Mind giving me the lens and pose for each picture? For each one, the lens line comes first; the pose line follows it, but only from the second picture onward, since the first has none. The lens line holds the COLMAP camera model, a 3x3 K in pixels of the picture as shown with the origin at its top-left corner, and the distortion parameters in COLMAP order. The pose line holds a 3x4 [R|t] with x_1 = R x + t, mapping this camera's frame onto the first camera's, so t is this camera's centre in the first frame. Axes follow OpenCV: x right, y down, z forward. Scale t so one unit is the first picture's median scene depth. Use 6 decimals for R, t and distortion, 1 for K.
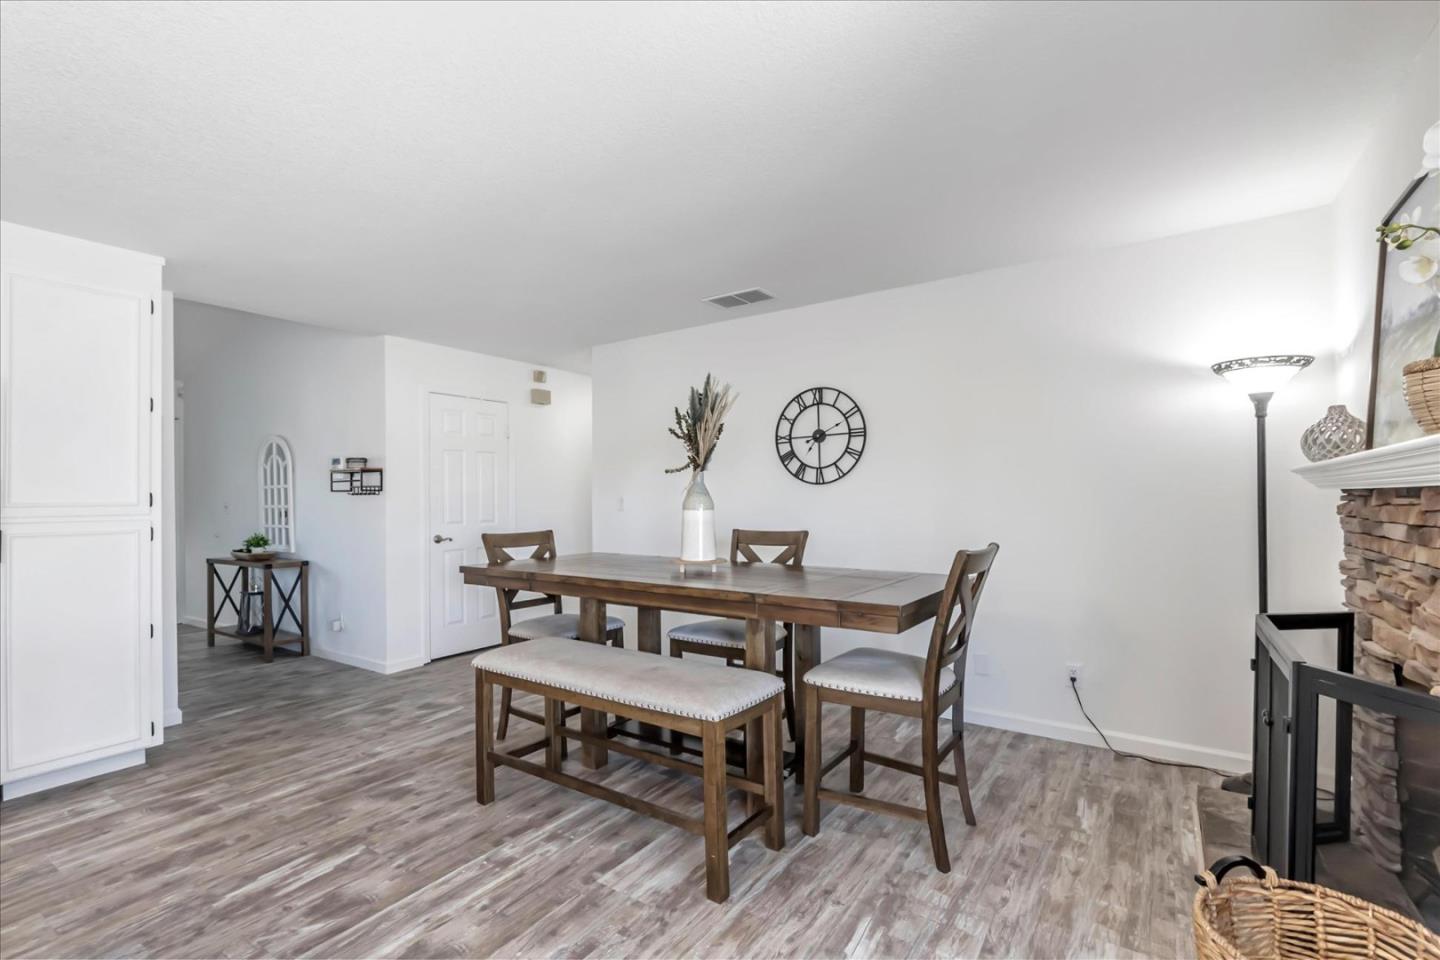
lens RADIAL K [[658.7, 0, 709.8], [0, 658.7, 491.2], [0, 0, 1]] dist [0.002148, -0.001707]
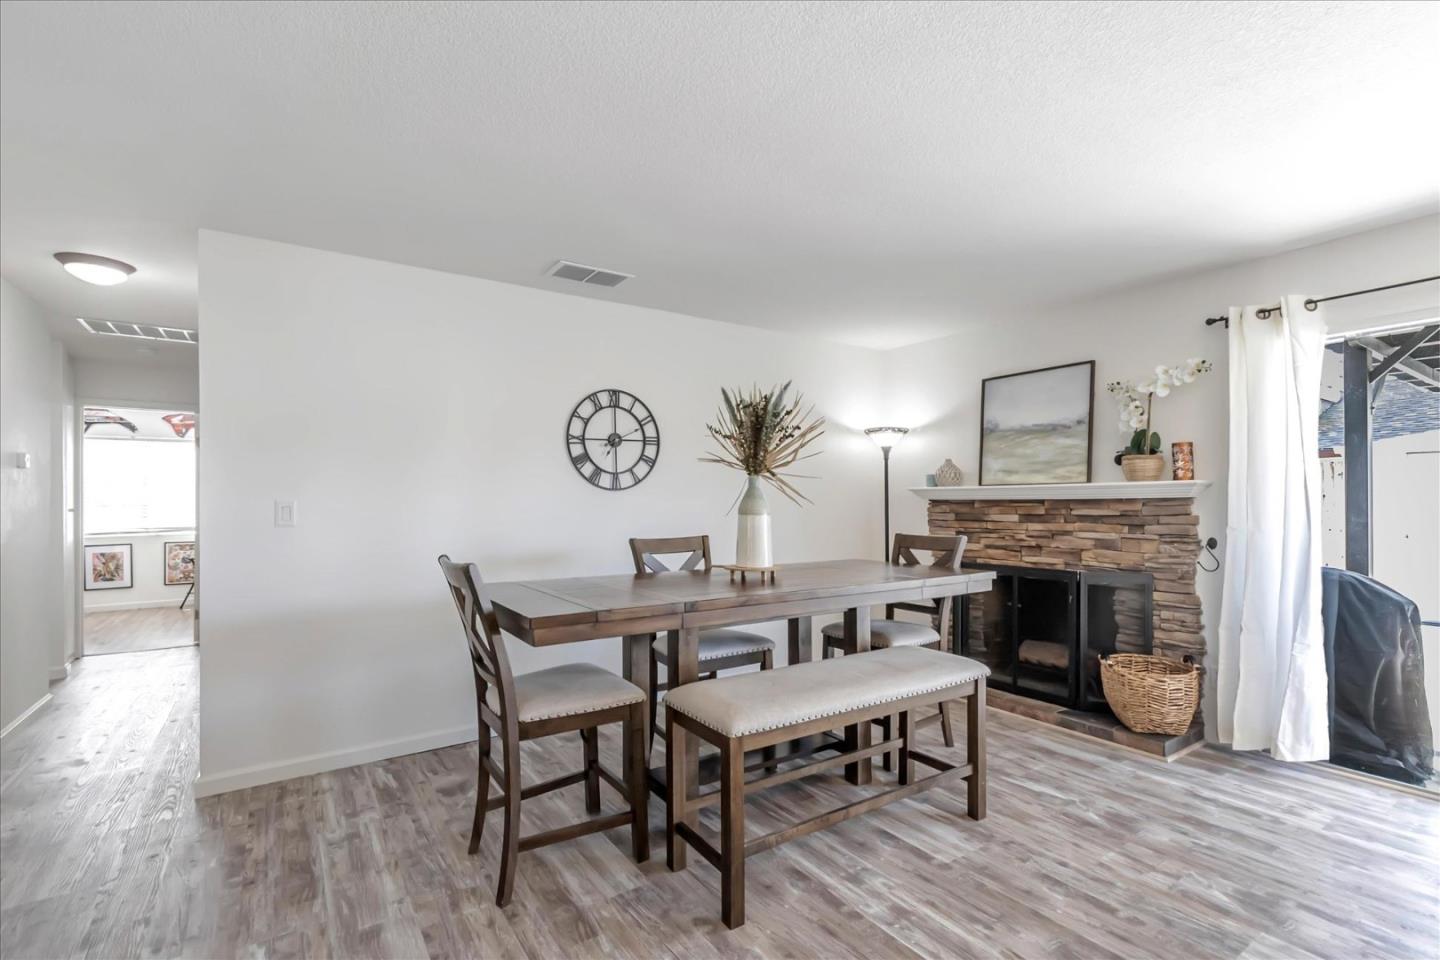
lens RADIAL K [[658.7, 0, 739.6], [0, 658.7, 497.5], [0, 0, 1]] dist [0.002148, -0.001707]
pose [[0.359023, 0.012352, 0.933247, -0.682199], [-0.006034, 0.999922, -0.010913, 0.009730], [-0.933309, -0.001714, 0.359069, 0.494185]]
